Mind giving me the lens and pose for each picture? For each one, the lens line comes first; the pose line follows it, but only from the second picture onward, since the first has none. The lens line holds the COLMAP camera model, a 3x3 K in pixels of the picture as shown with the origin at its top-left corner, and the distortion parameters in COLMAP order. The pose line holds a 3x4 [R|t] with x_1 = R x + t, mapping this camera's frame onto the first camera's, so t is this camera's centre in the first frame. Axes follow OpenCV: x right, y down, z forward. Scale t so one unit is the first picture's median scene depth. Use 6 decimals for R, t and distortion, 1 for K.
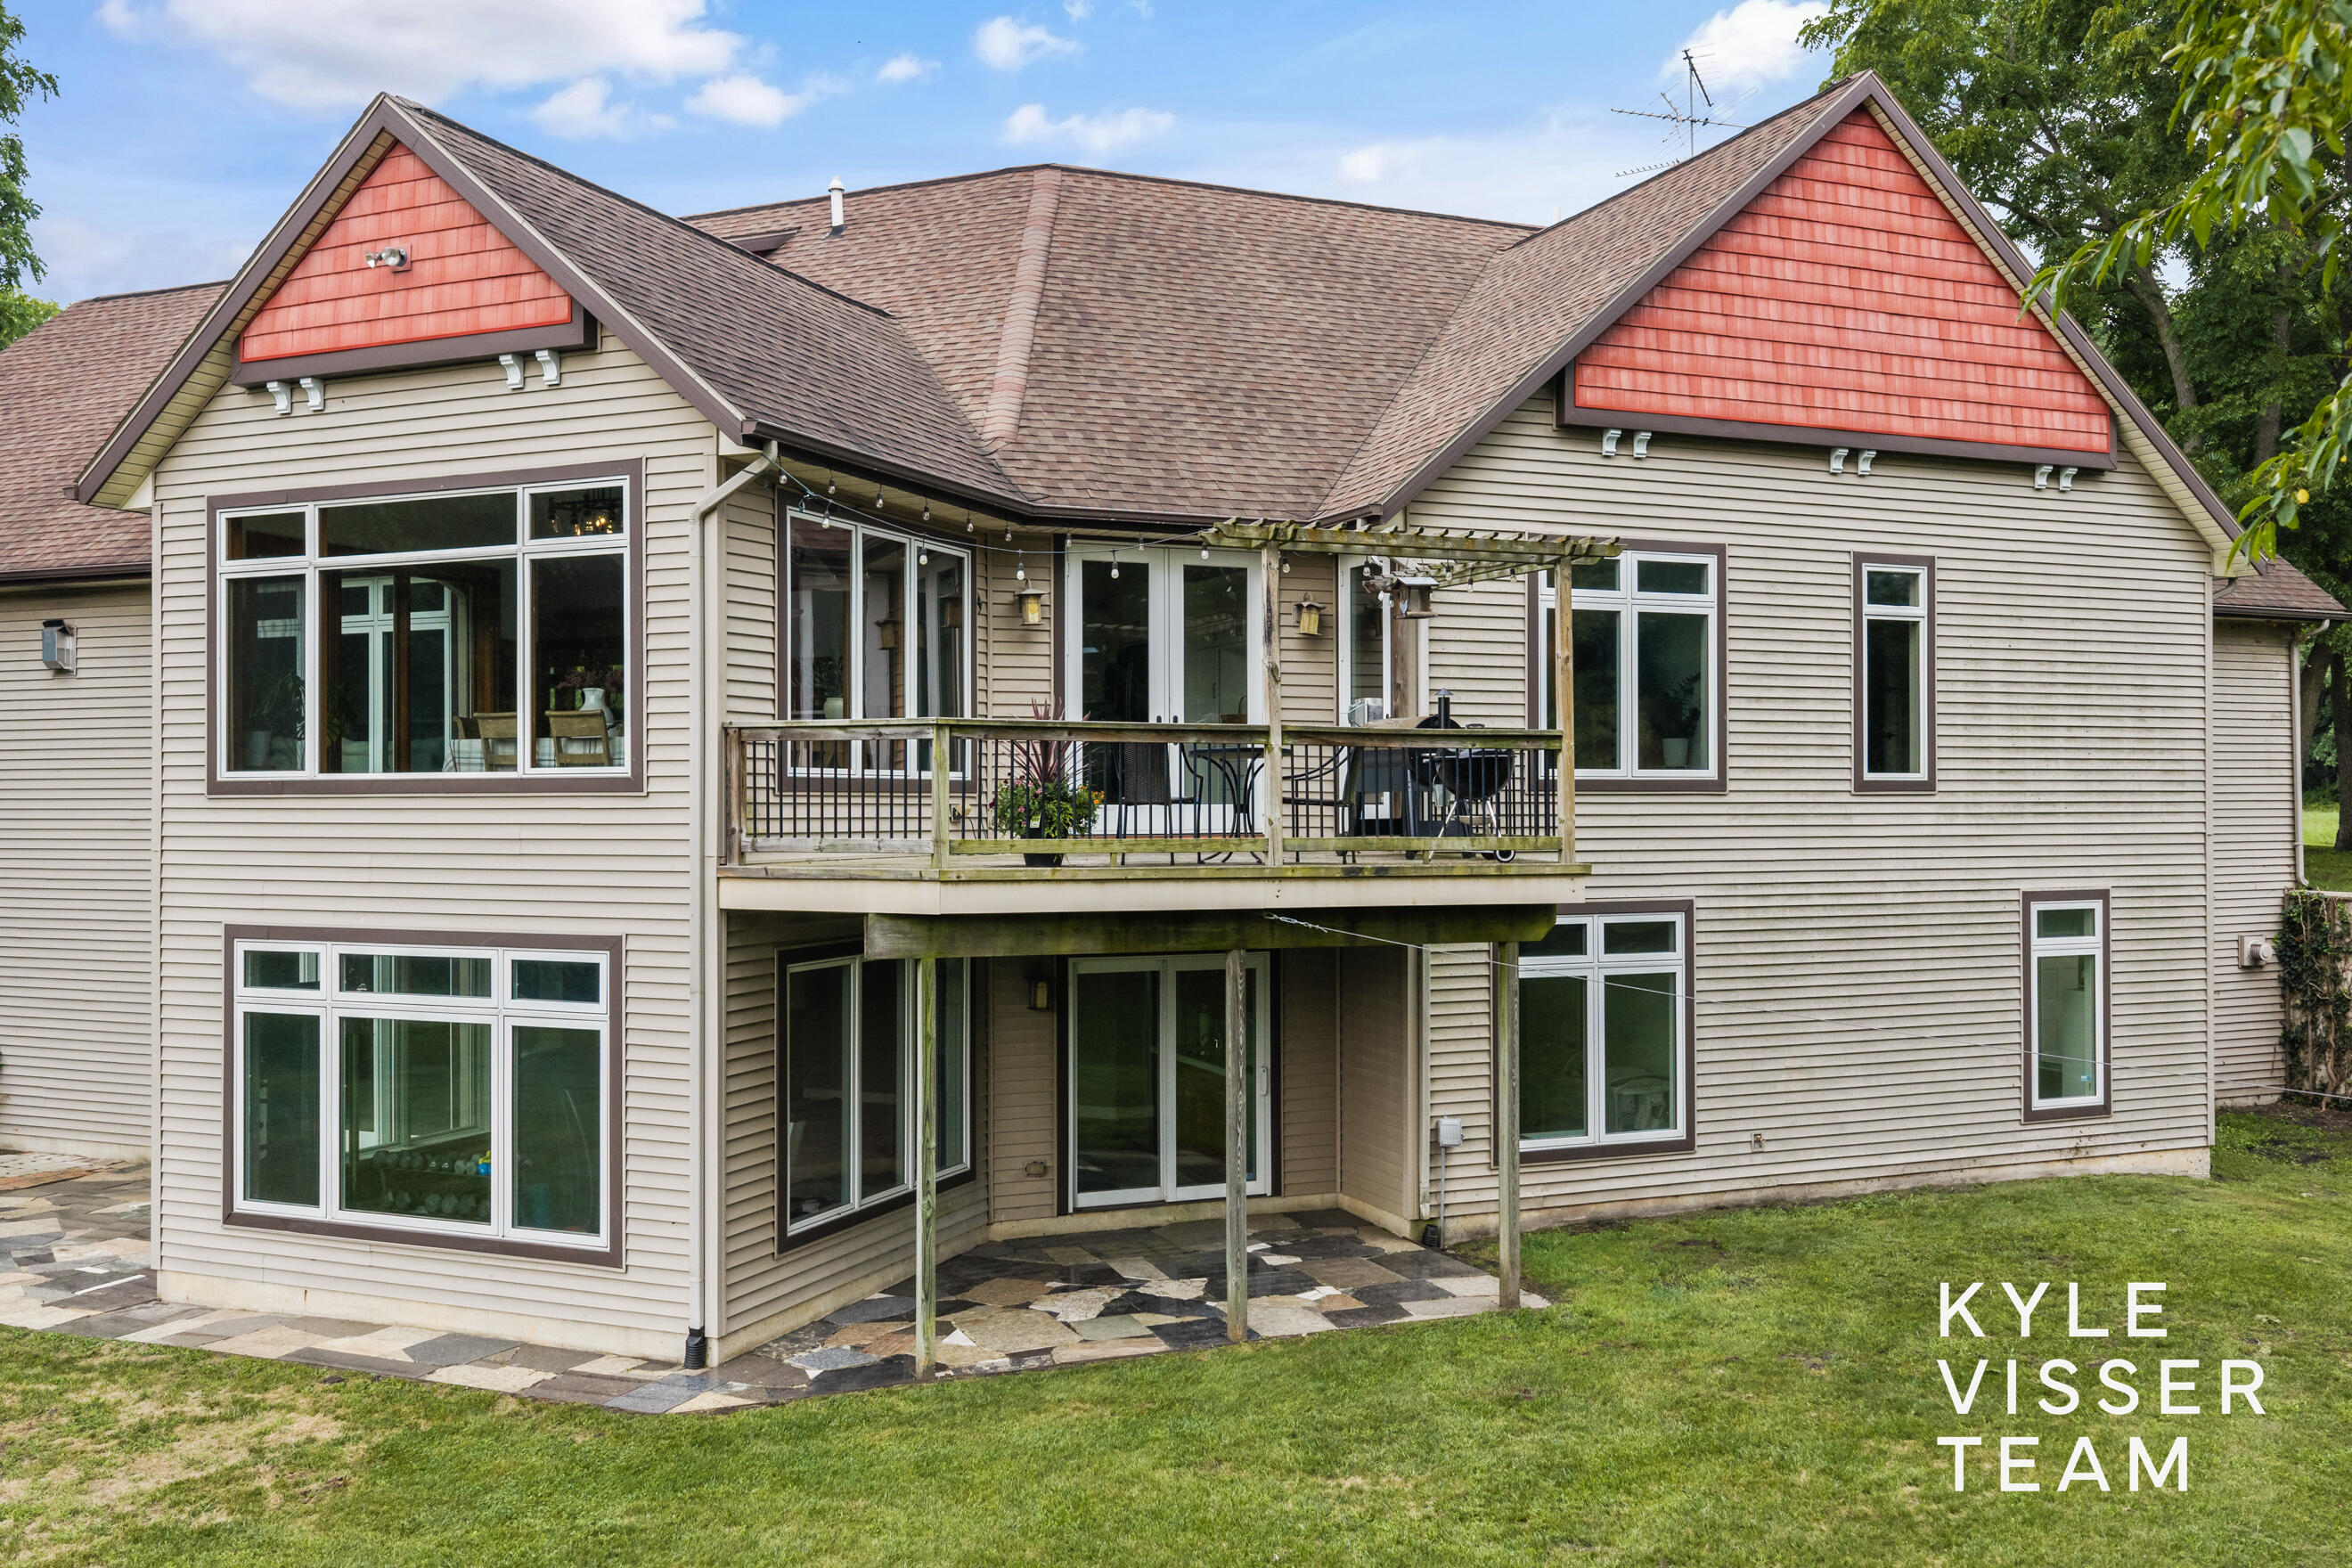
lens RADIAL K [[1955.6, 0, 1181.5], [0, 1955.6, 780.8], [0, 0, 1]] dist [0.020783, -0.037140]
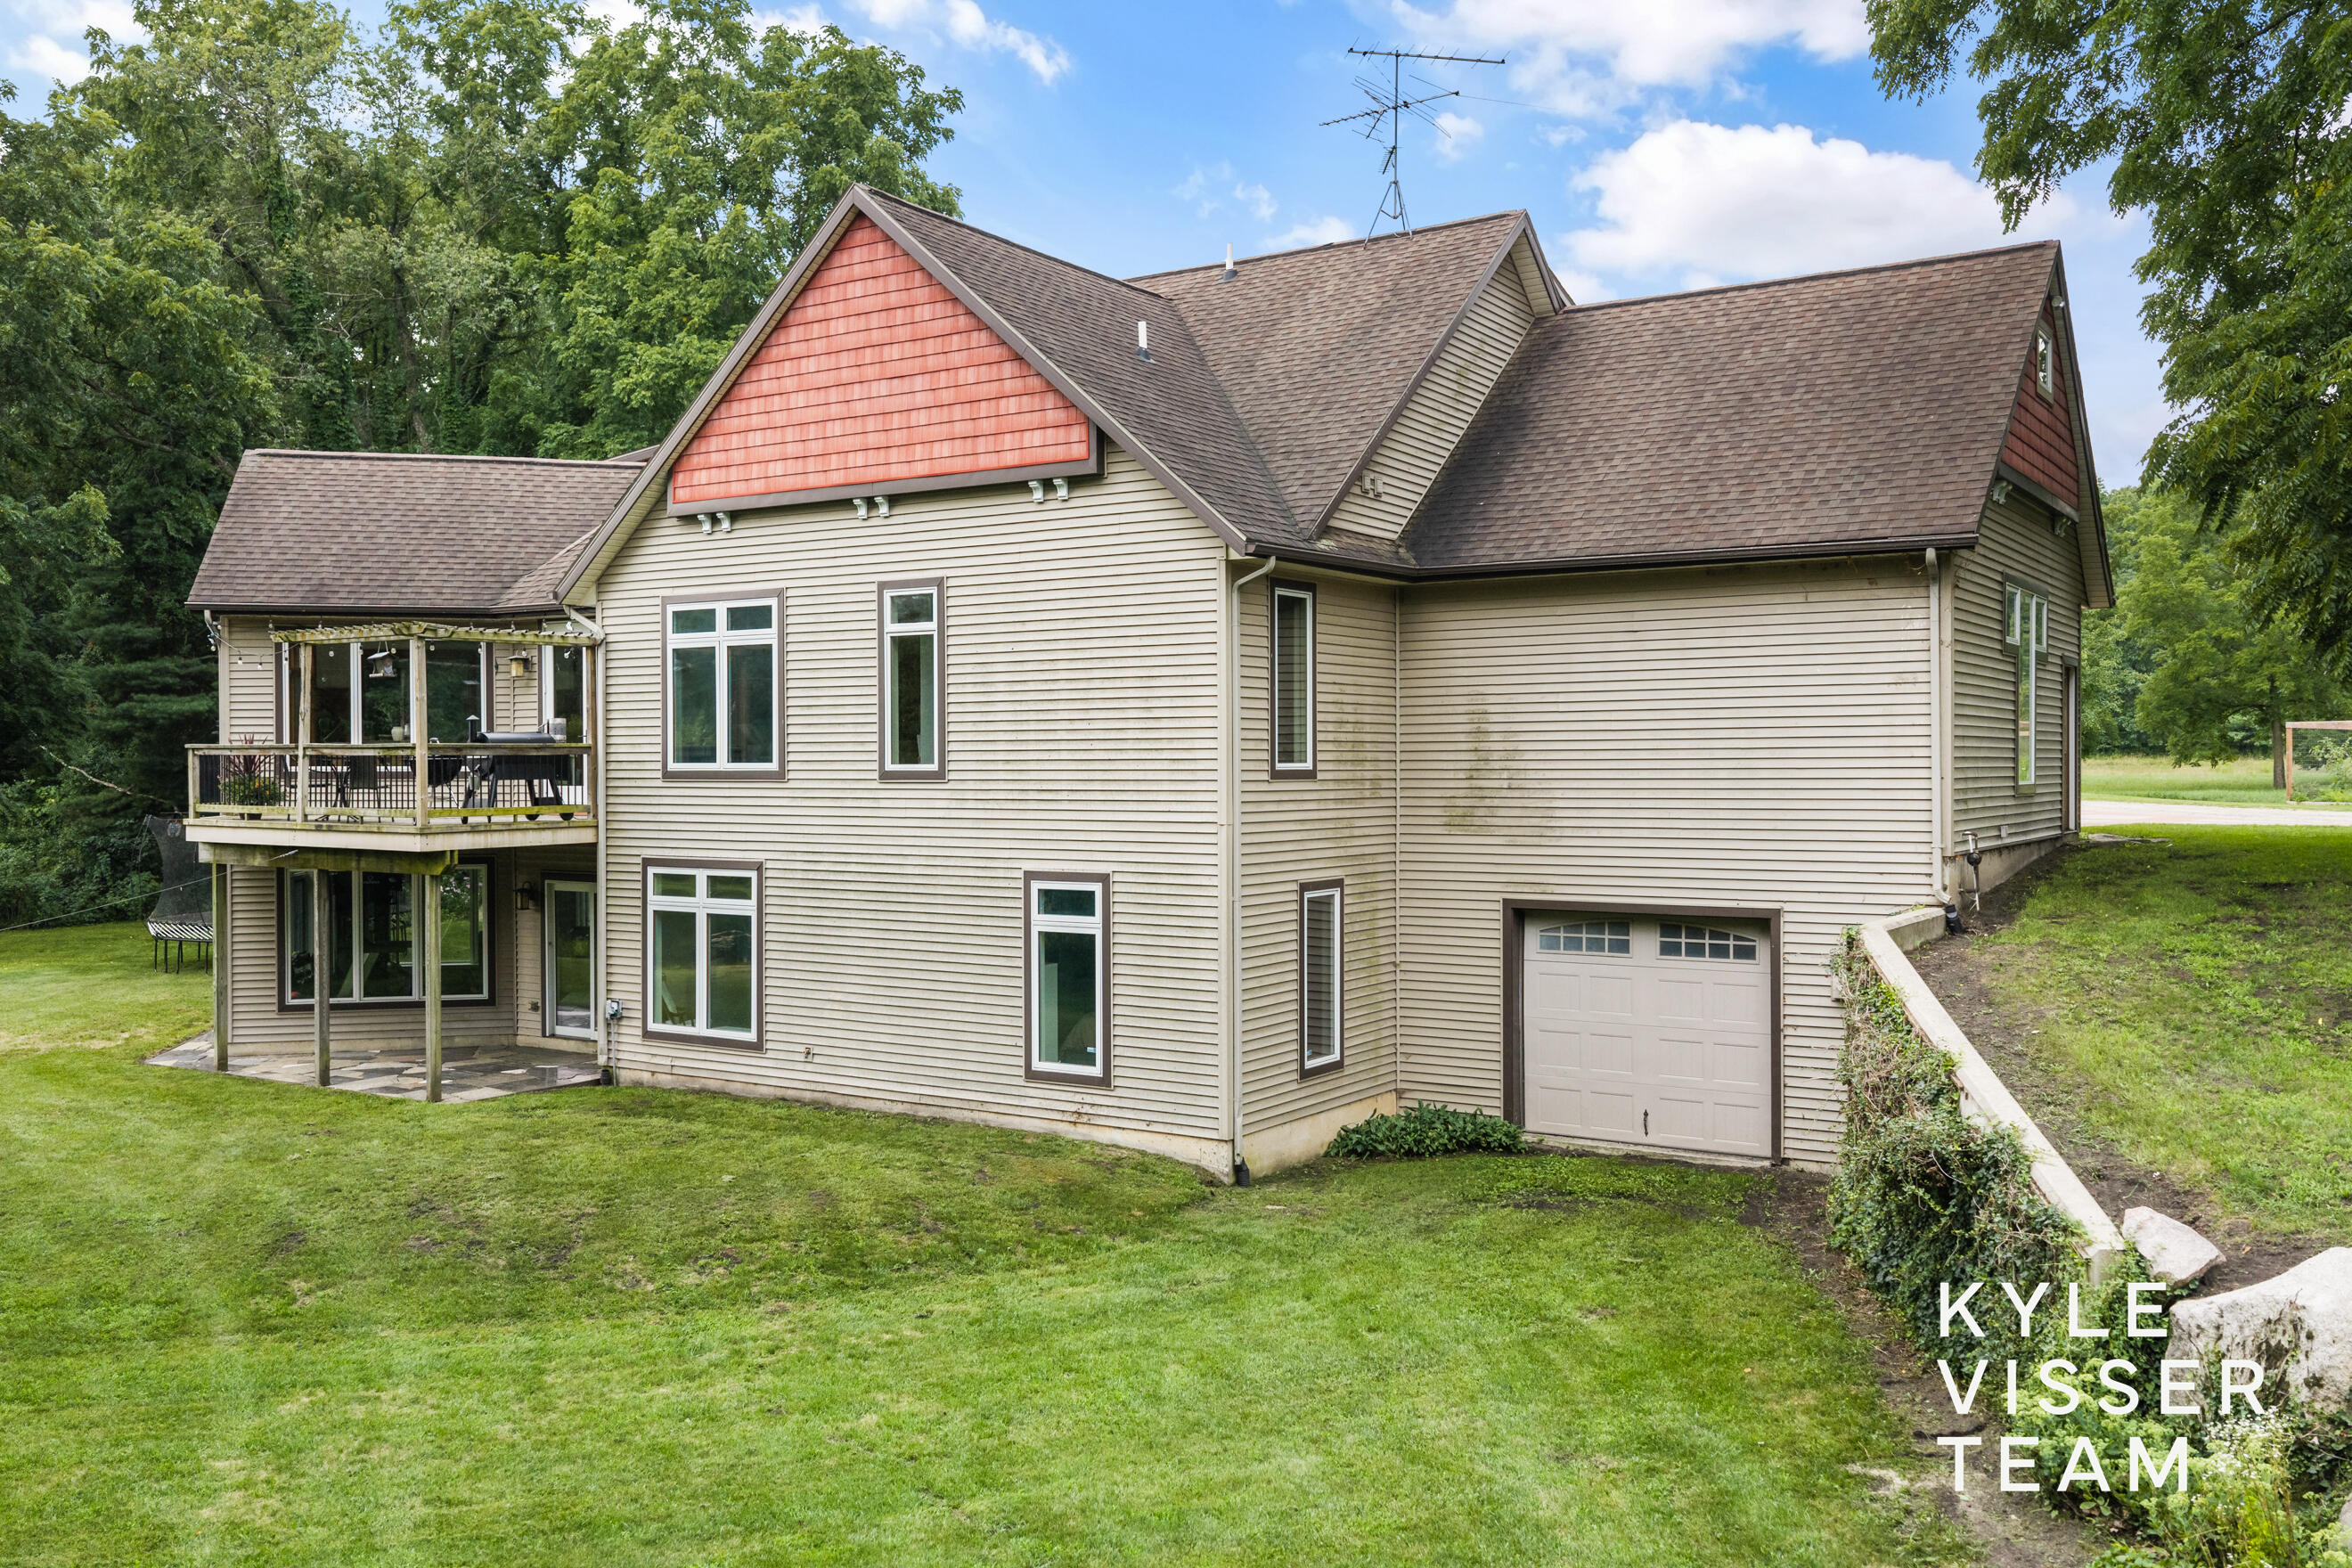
lens RADIAL K [[1955.6, 0, 1183.3], [0, 1955.6, 784.0], [0, 0, 1]] dist [0.020783, -0.037140]
pose [[0.562600, 0.008486, -0.826686, 1.433056], [0.010016, 0.999804, 0.017079, -0.010608], [0.826669, -0.017889, 0.562405, 0.470078]]
